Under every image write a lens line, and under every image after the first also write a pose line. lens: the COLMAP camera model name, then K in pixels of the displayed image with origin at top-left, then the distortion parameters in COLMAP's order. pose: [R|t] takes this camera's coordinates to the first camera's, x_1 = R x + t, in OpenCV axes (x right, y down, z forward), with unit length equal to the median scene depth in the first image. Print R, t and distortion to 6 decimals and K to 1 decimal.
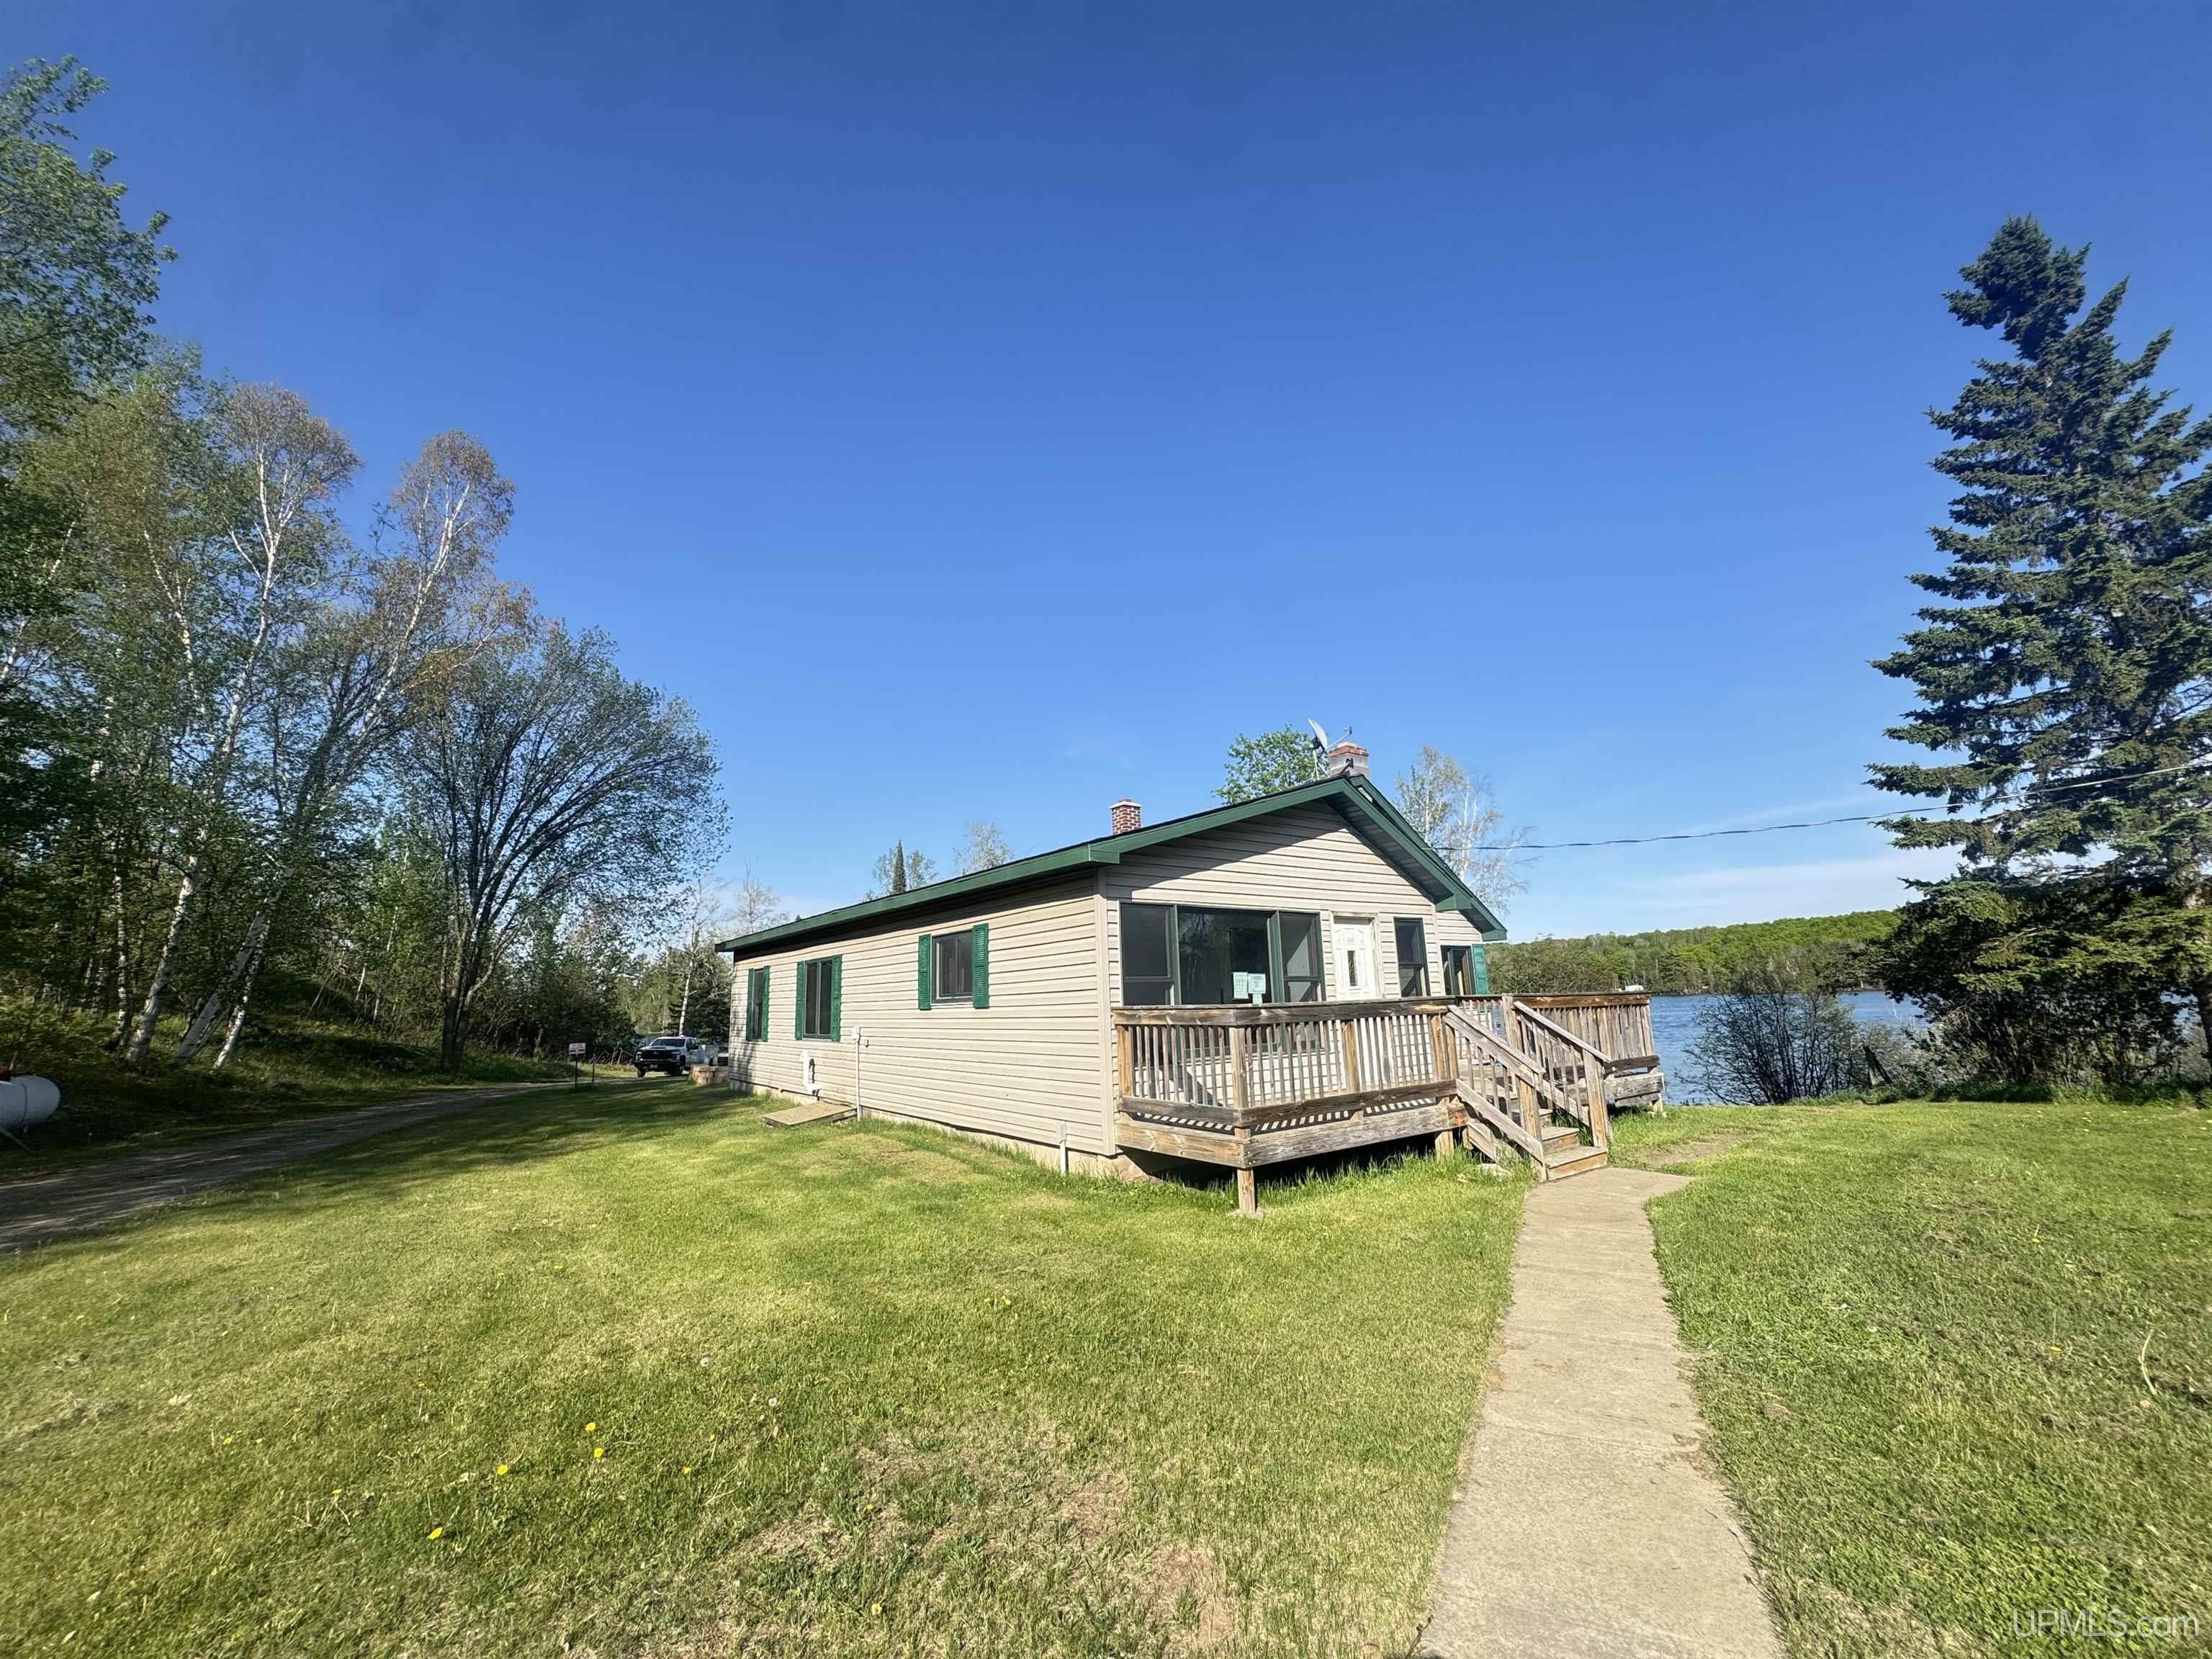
lens RADIAL K [[894.1, 0, 1106.0], [0, 894.1, 829.5], [0, 0, 1]] dist [-0.000002, -0.000001]
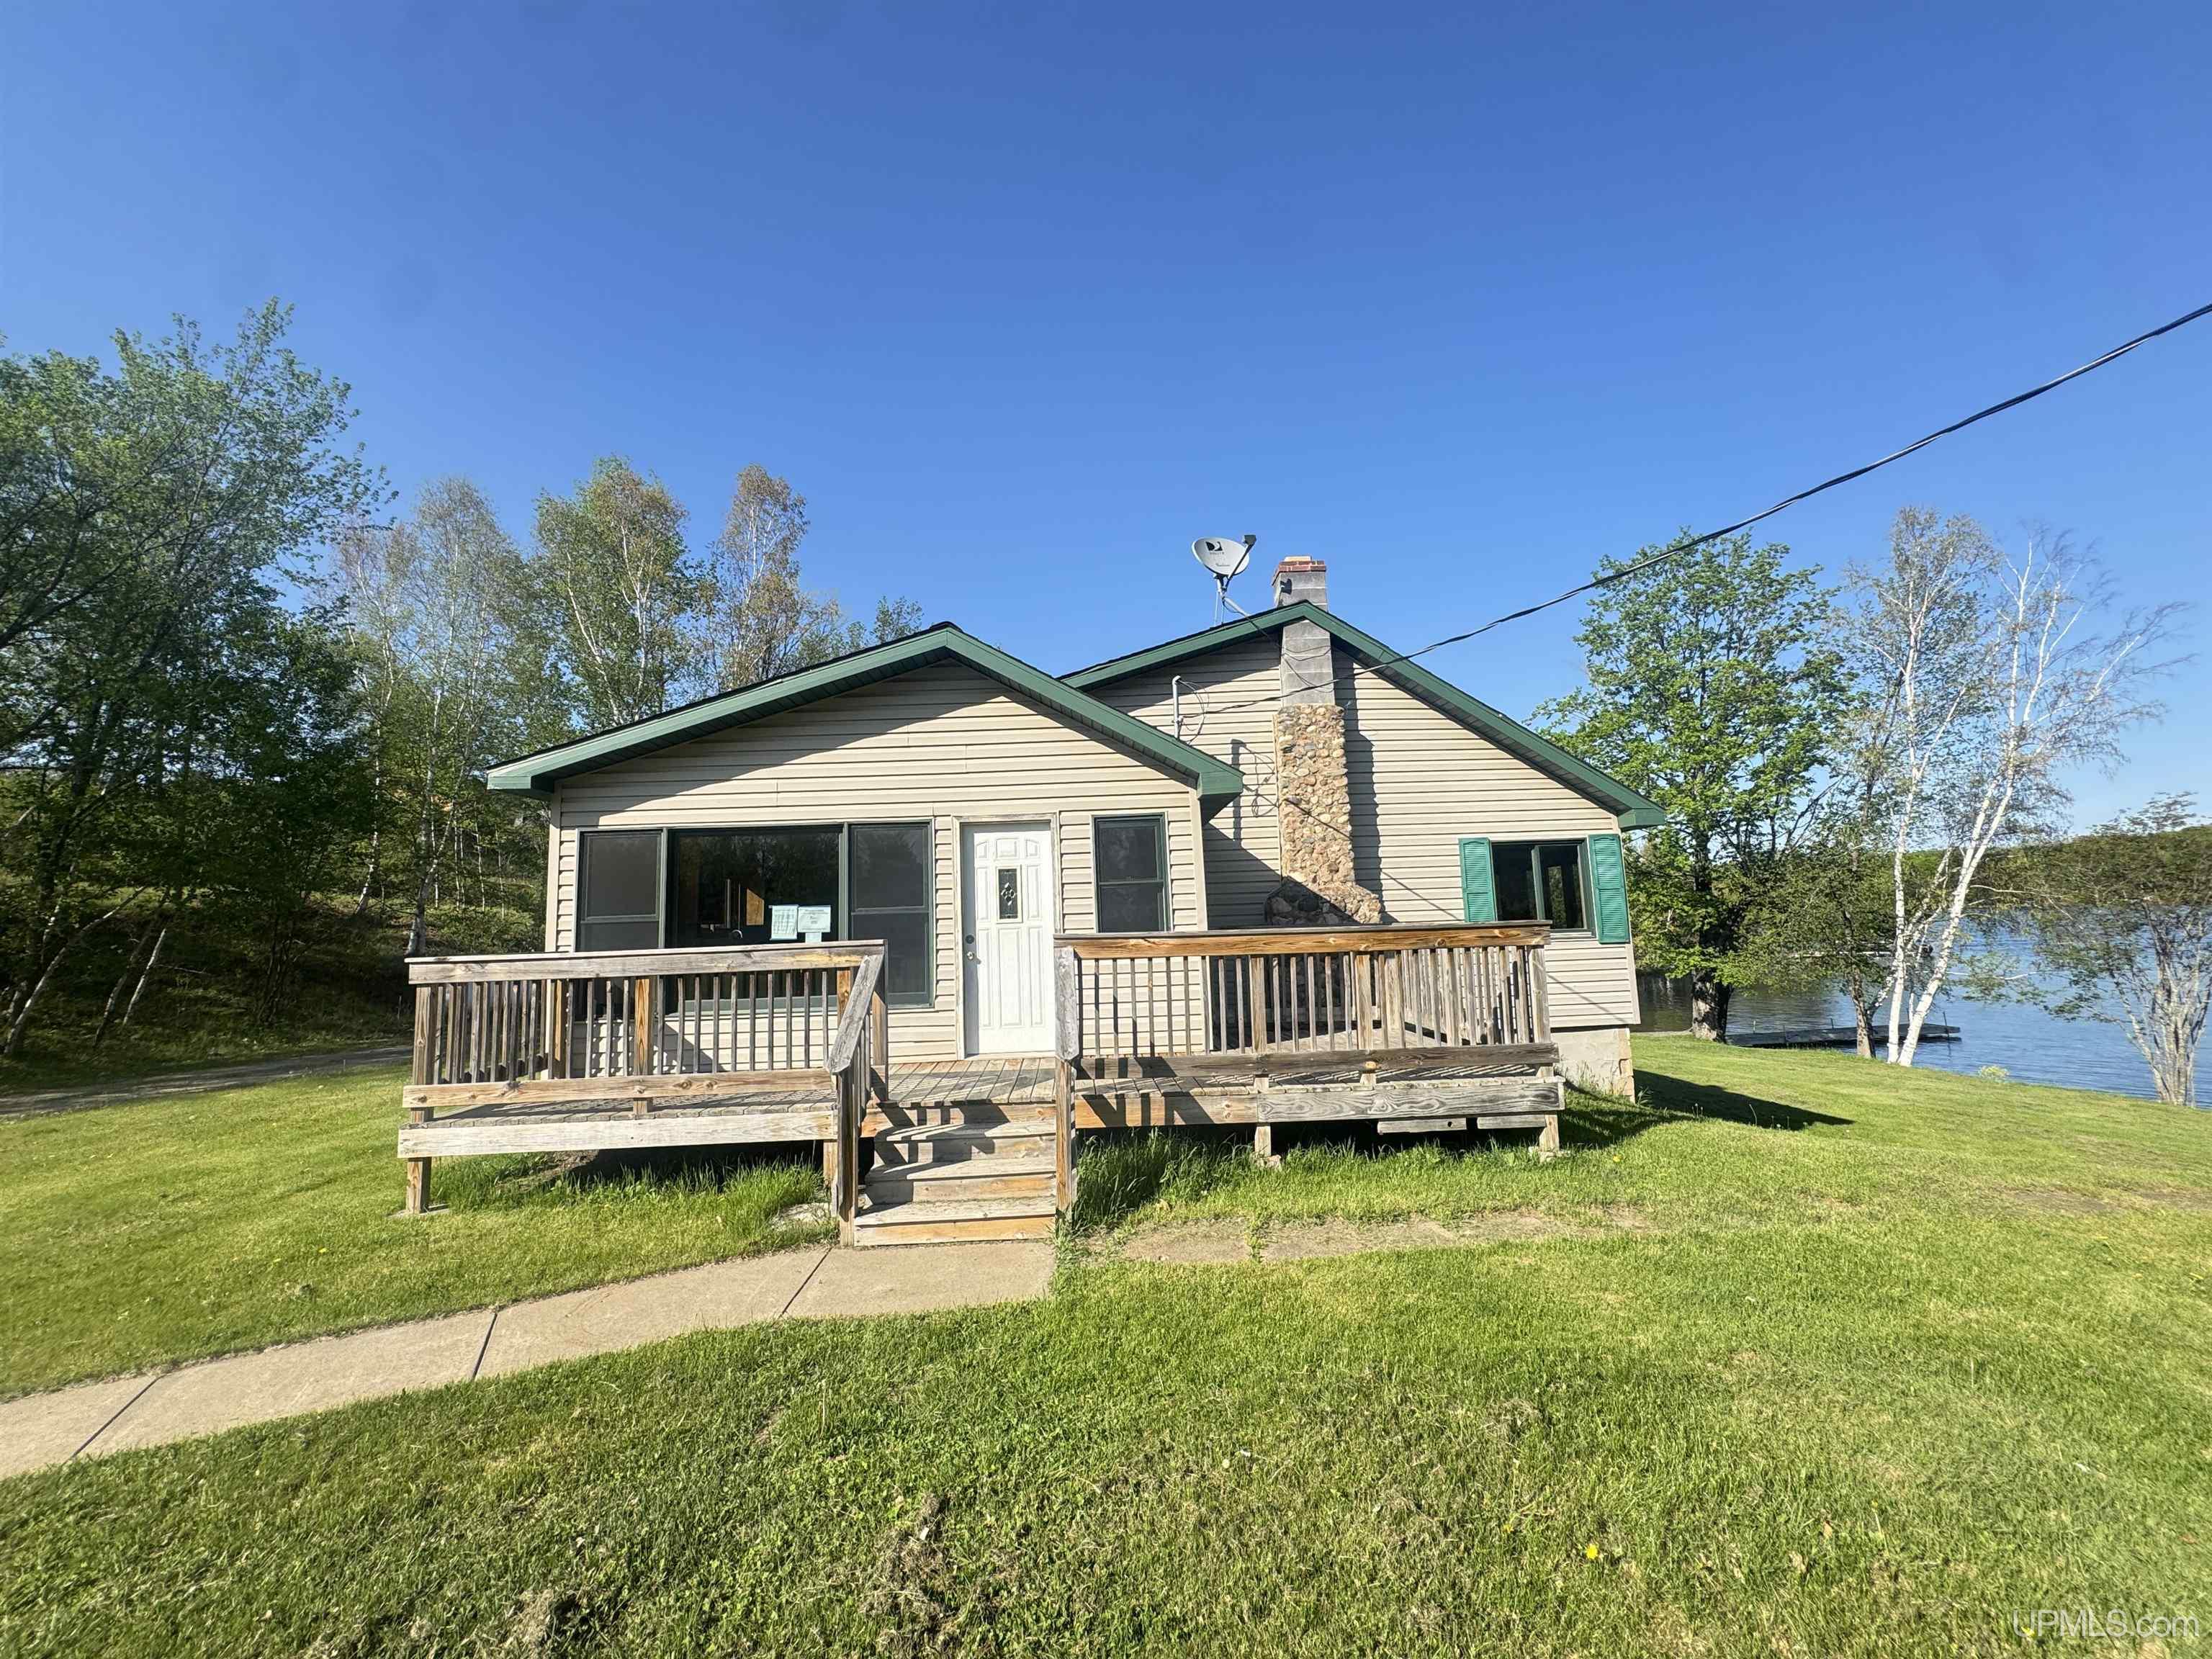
lens RADIAL K [[875.1, 0, 1106.0], [0, 875.1, 829.5], [0, 0, 1]] dist [-0.000946, -0.000092]
pose [[0.824795, -0.057481, -0.562503, 0.797654], [0.118235, 0.990360, 0.072165, 0.069258], [0.552932, -0.126029, 0.823640, 0.515560]]
